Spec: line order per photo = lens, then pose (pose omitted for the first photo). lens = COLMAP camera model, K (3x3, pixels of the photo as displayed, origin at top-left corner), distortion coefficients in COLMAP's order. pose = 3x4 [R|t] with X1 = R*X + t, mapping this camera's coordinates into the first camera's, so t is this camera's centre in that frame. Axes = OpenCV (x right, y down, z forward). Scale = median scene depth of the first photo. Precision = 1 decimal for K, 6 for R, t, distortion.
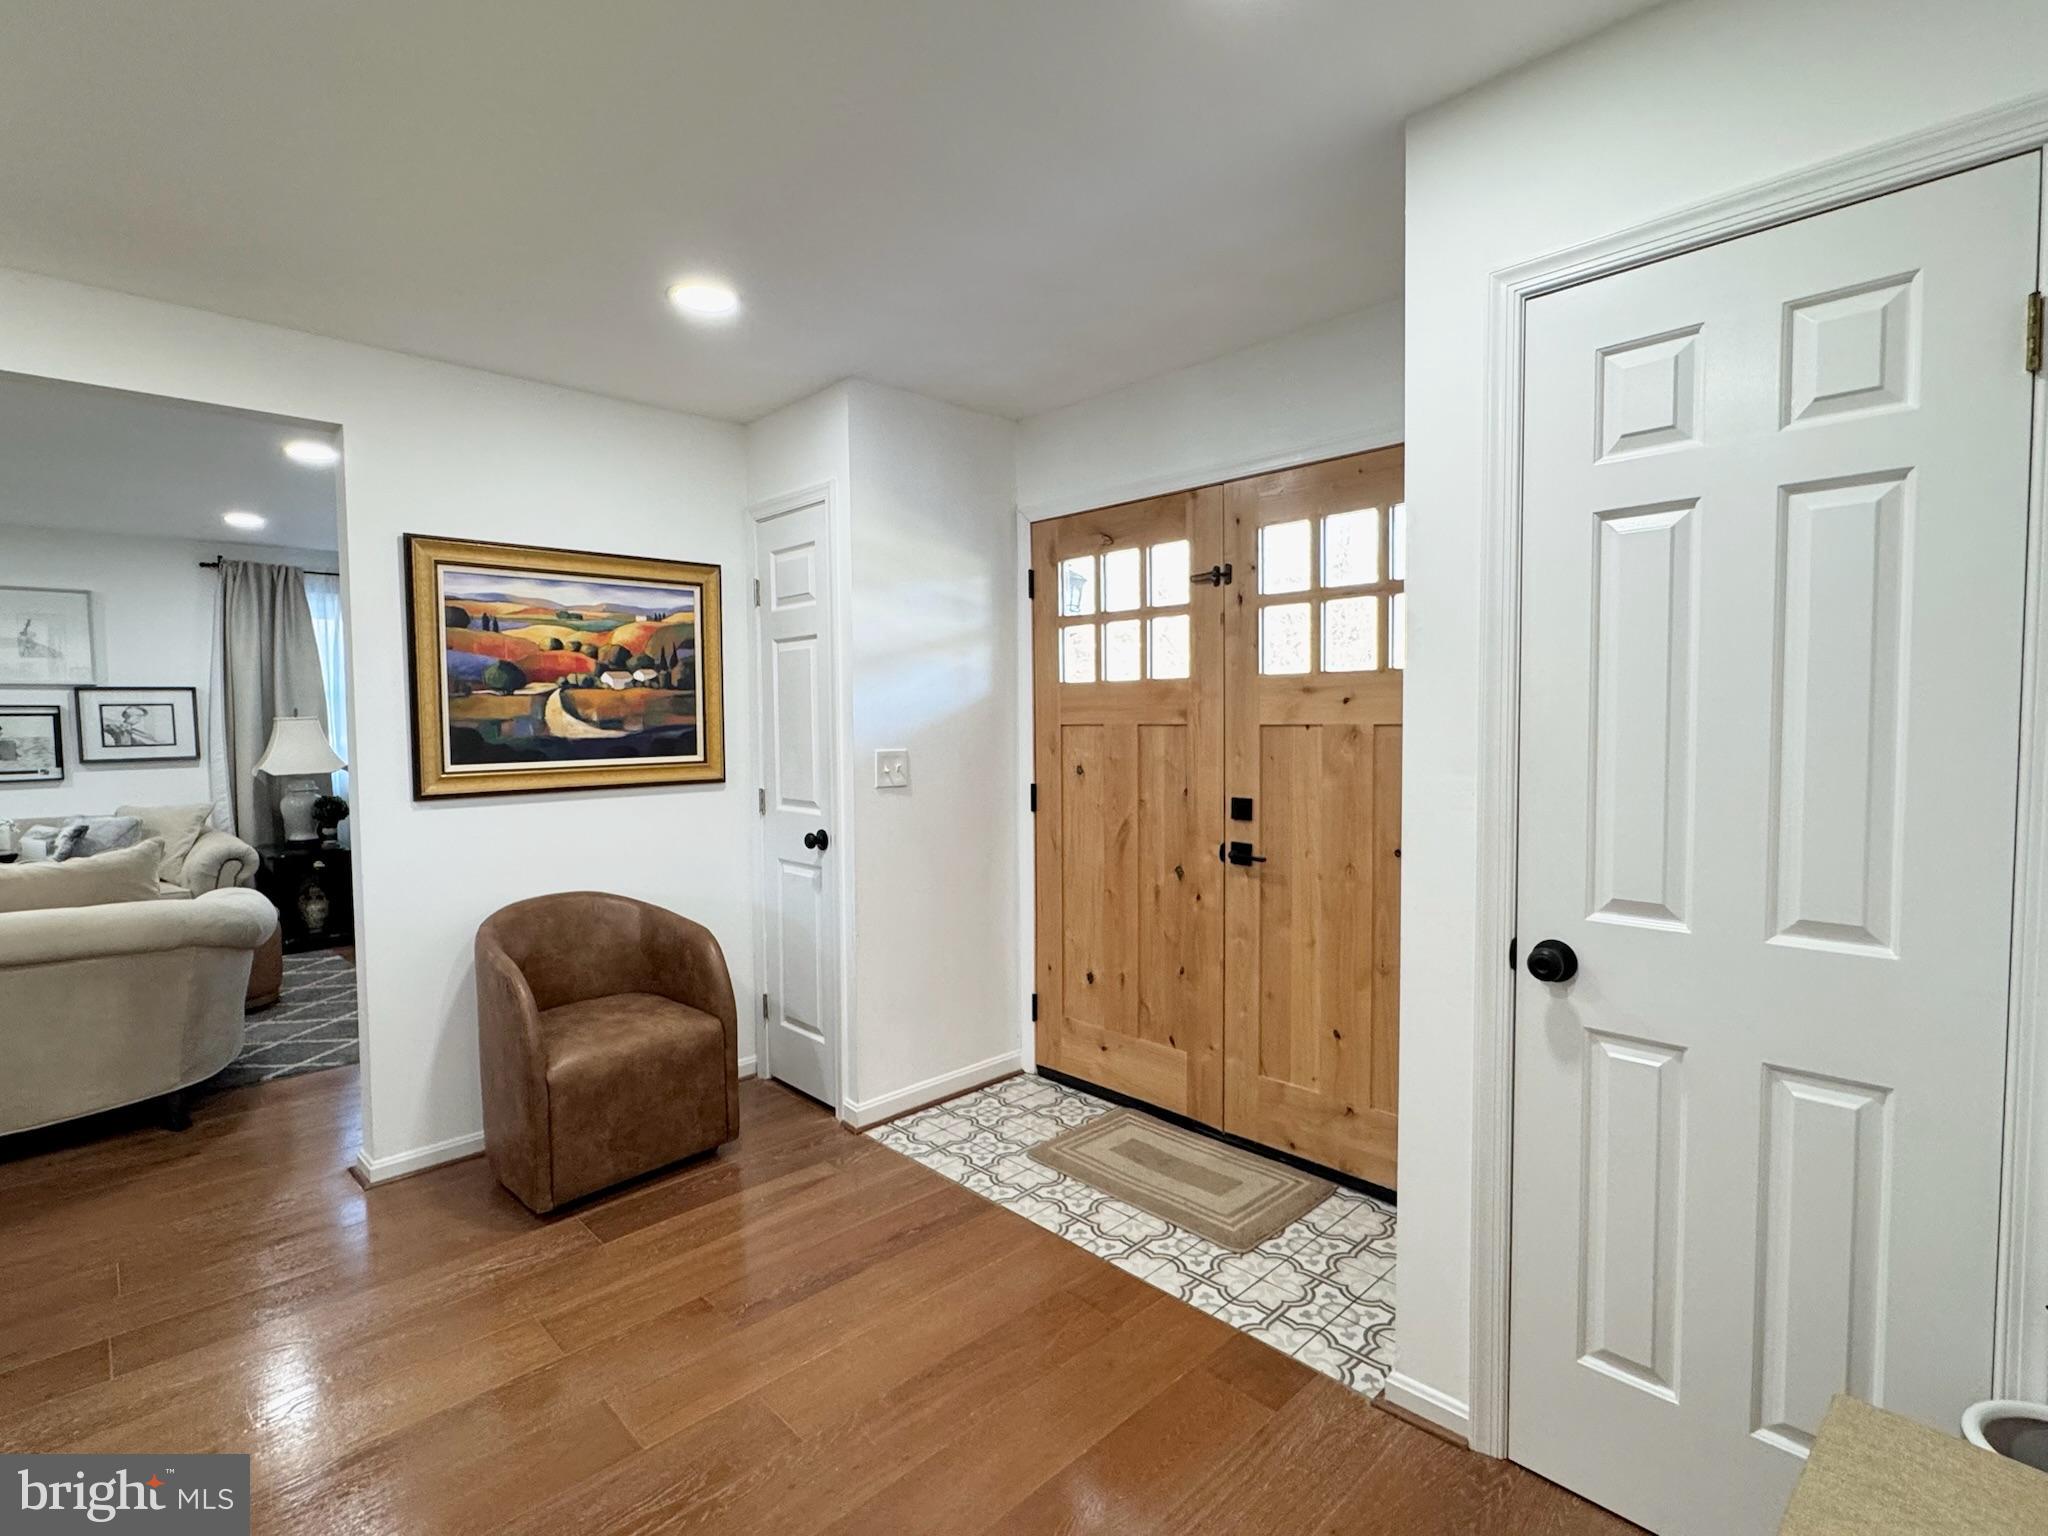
lens RADIAL K [[978.6, 0, 1024.0], [0, 978.6, 768.0], [0, 0, 1]] dist [0.001255, -0.005484]
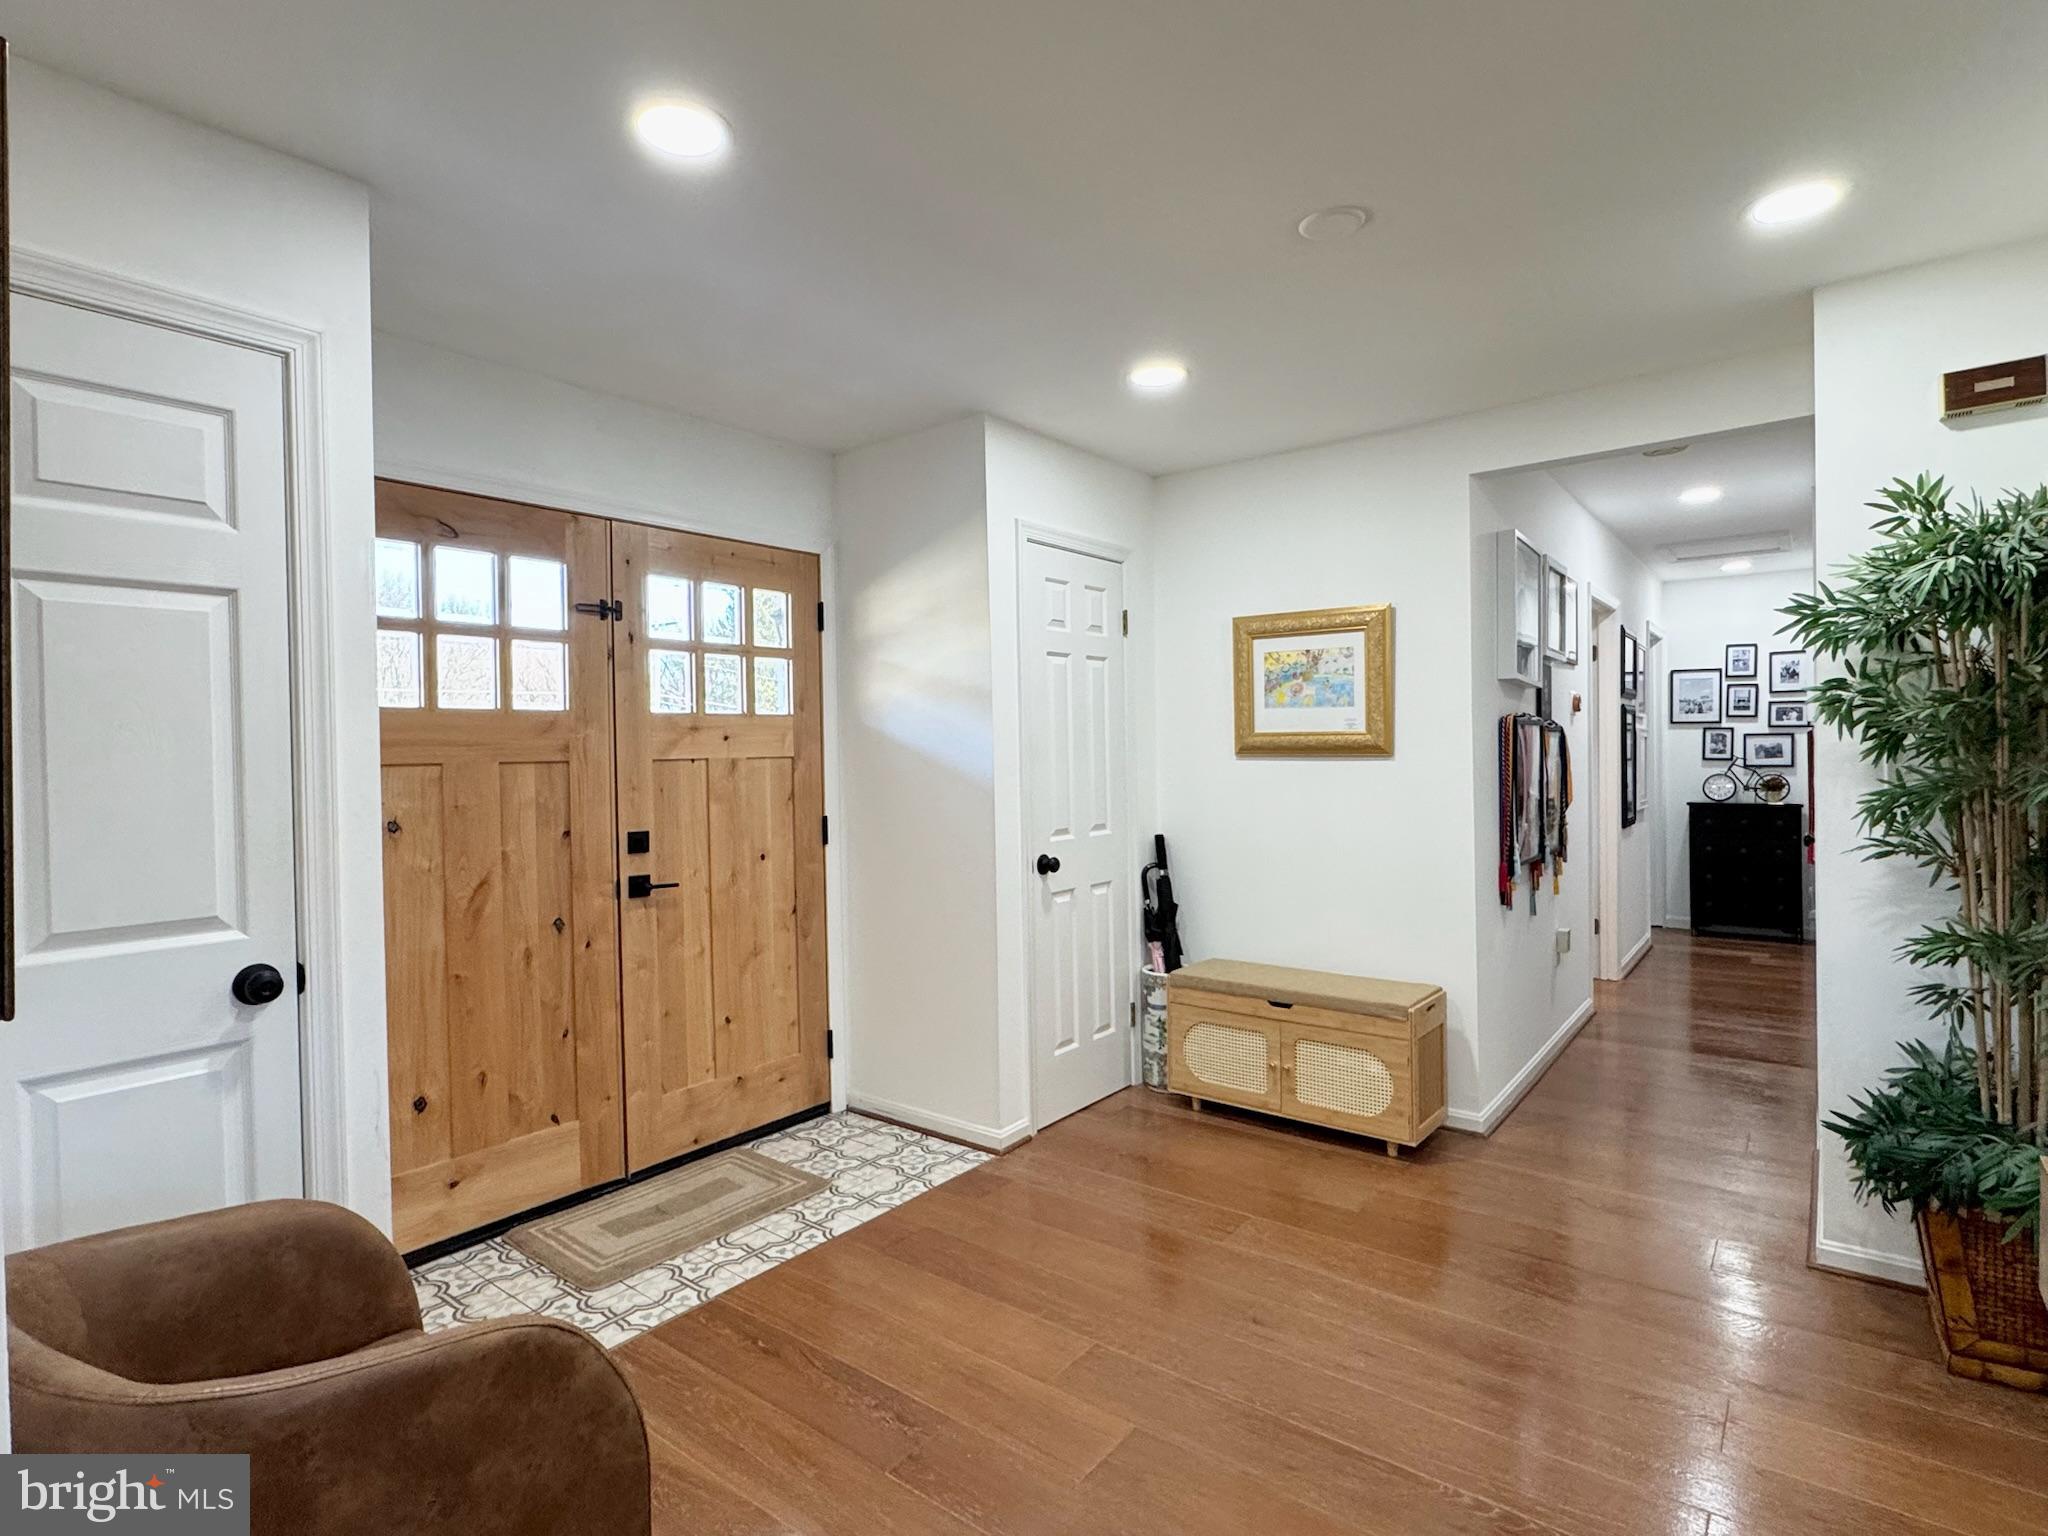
lens RADIAL K [[1023.1, 0, 1024.0], [0, 1023.1, 768.0], [0, 0, 1]] dist [-0.004283, 0.000539]
pose [[-0.135201, -0.001949, 0.990816, -0.910258], [0.072879, 0.997270, 0.011906, -0.019260], [-0.988134, 0.073819, -0.134690, 0.757330]]
